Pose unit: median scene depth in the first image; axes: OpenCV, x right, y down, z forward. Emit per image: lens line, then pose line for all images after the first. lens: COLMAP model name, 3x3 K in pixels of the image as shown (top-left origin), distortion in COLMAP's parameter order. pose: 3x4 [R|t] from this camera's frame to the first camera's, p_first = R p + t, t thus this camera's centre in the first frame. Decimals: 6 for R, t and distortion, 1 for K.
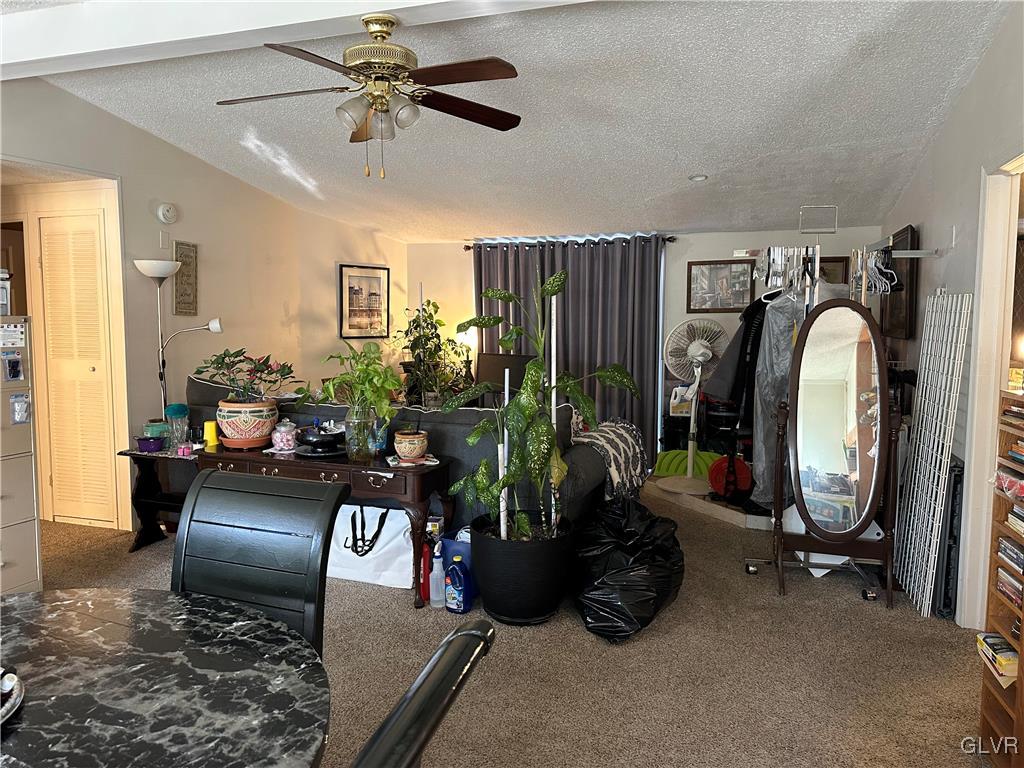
lens RADIAL K [[725.8, 0, 513.1], [0, 725.8, 384.9], [0, 0, 1]] dist [0.062438, -0.026666]
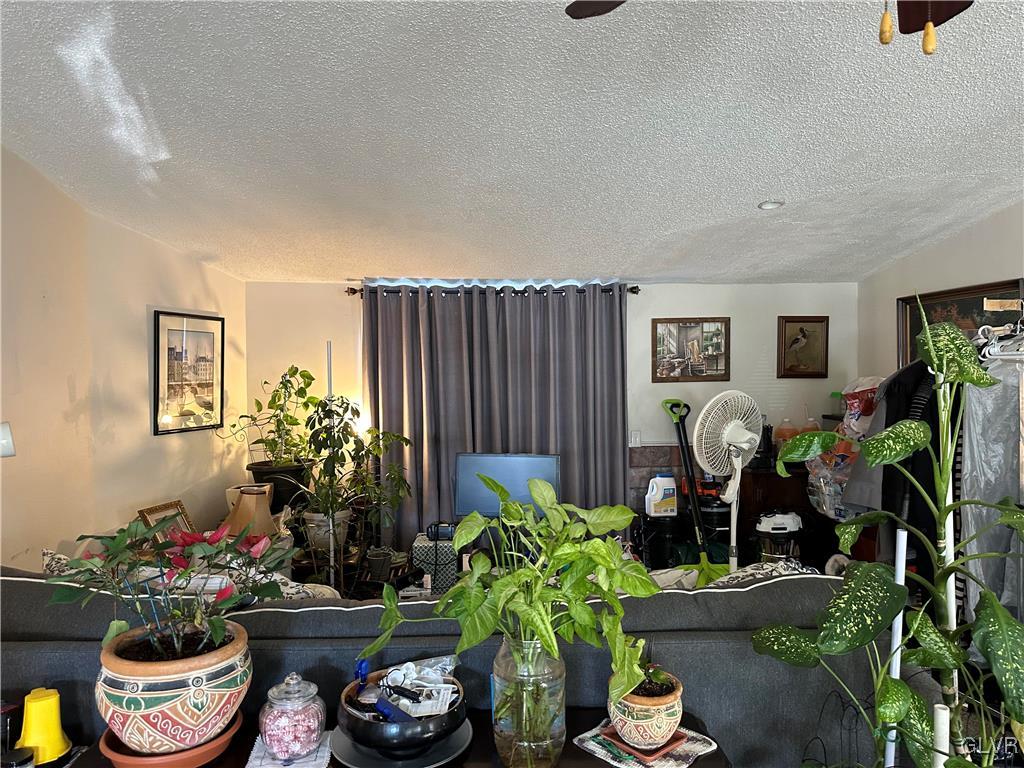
lens RADIAL K [[725.8, 0, 508.3], [0, 725.8, 380.9], [0, 0, 1]] dist [0.062438, -0.026666]
pose [[0.907799, -0.015887, 0.419104, -0.227729], [0.050424, 0.996168, -0.071458, -0.050380], [-0.416363, 0.086002, 0.905122, 0.340972]]
